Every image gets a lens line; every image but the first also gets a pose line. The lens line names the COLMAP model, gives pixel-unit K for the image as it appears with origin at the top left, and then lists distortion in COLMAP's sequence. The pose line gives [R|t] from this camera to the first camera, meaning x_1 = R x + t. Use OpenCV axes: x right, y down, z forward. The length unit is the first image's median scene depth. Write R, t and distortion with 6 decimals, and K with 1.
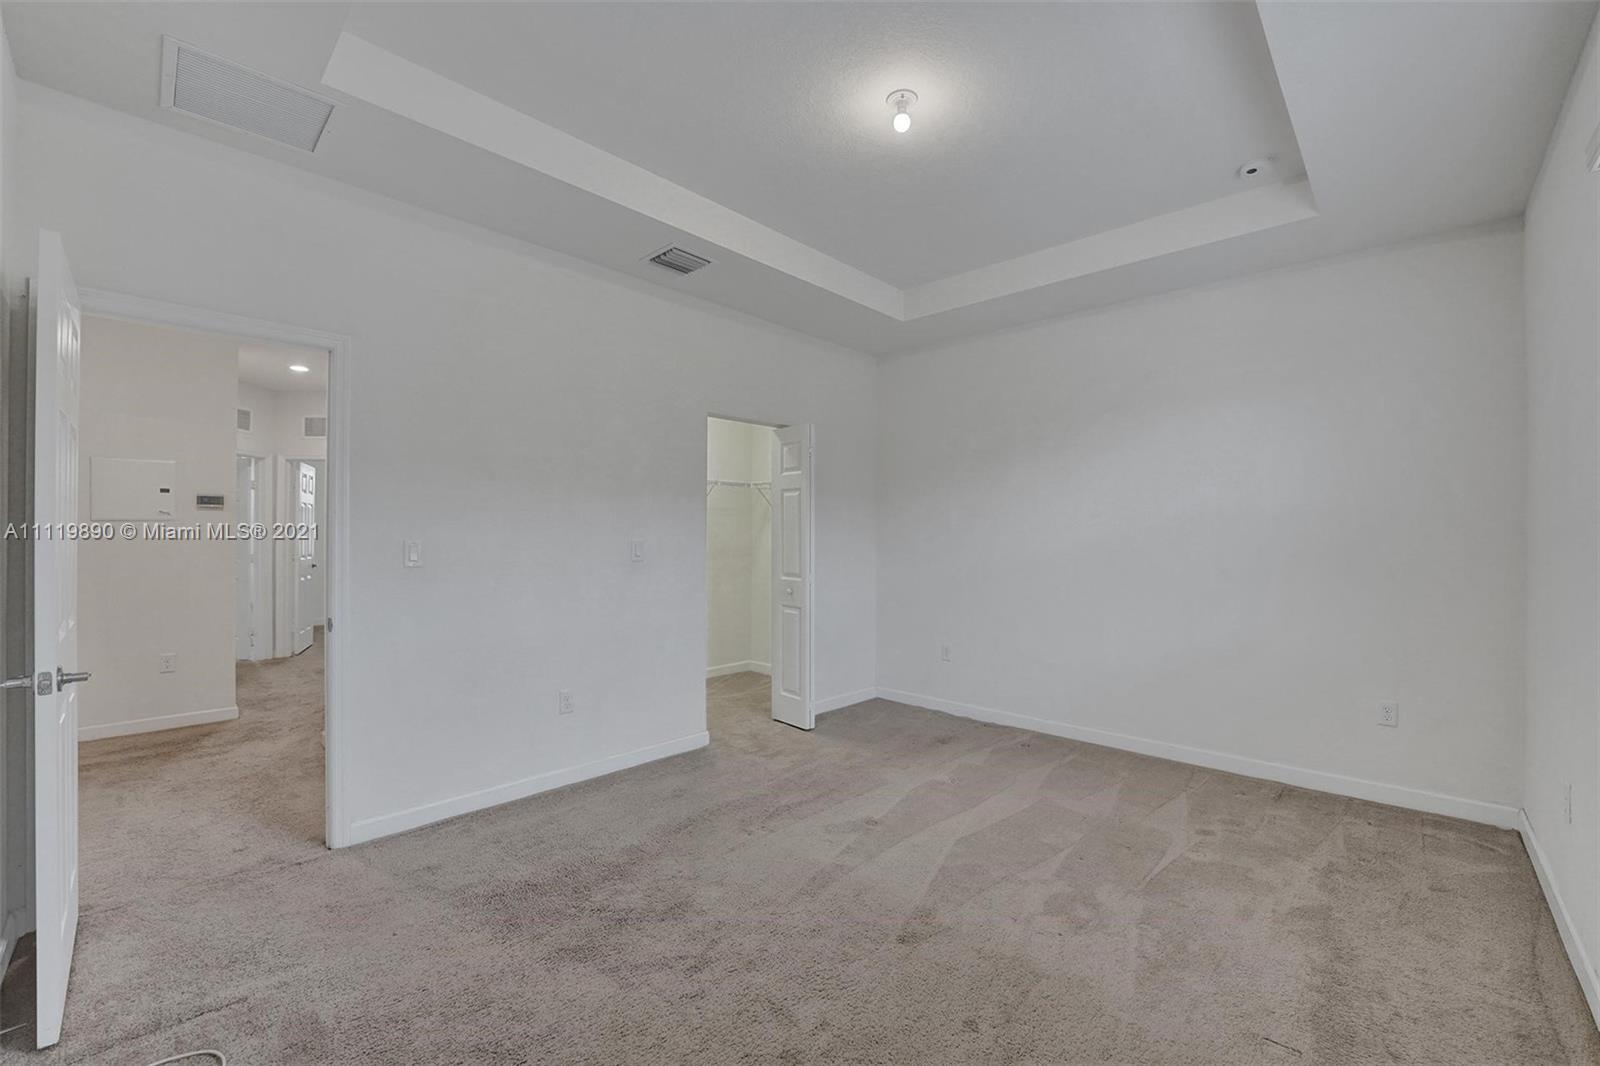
lens RADIAL K [[681.2, 0, 808.6], [0, 681.2, 537.8], [0, 0, 1]] dist [-0.018565, 0.004193]
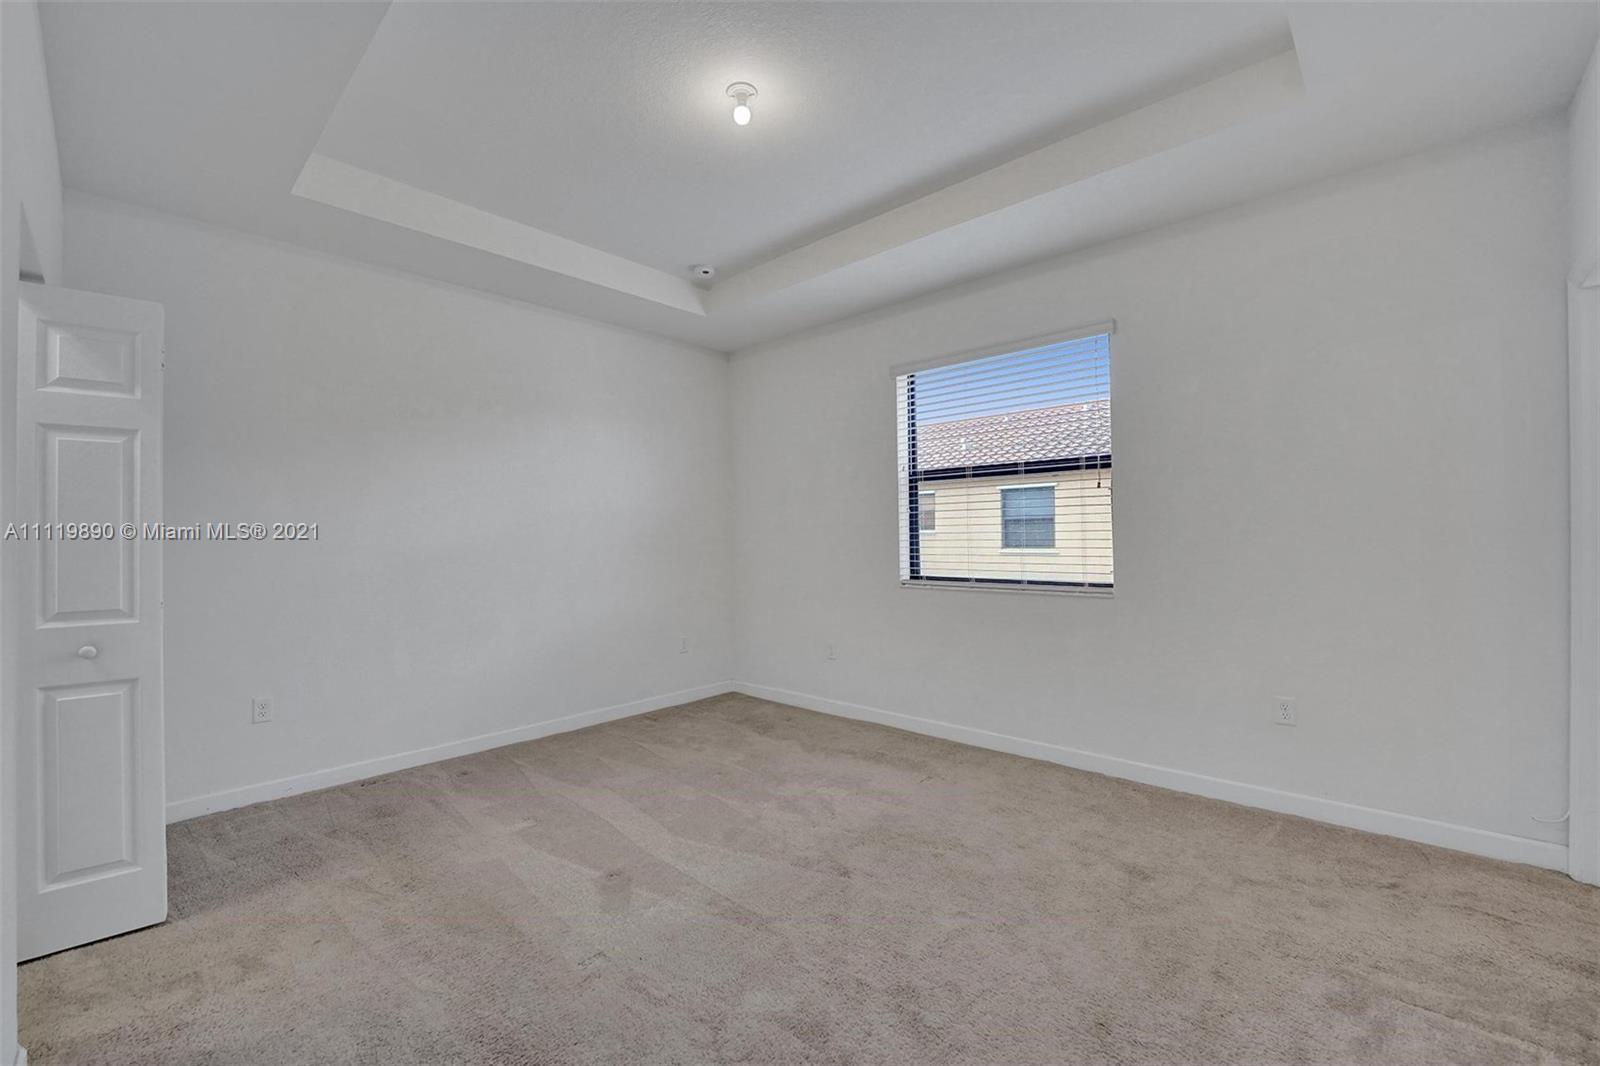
lens RADIAL K [[681.2, 0, 808.6], [0, 681.2, 537.8], [0, 0, 1]] dist [-0.018565, 0.004193]
pose [[-0.040801, -0.009051, 0.999126, -0.708429], [0.008653, 0.999918, 0.009412, 0.003038], [-0.999130, 0.009029, -0.040720, 0.766720]]
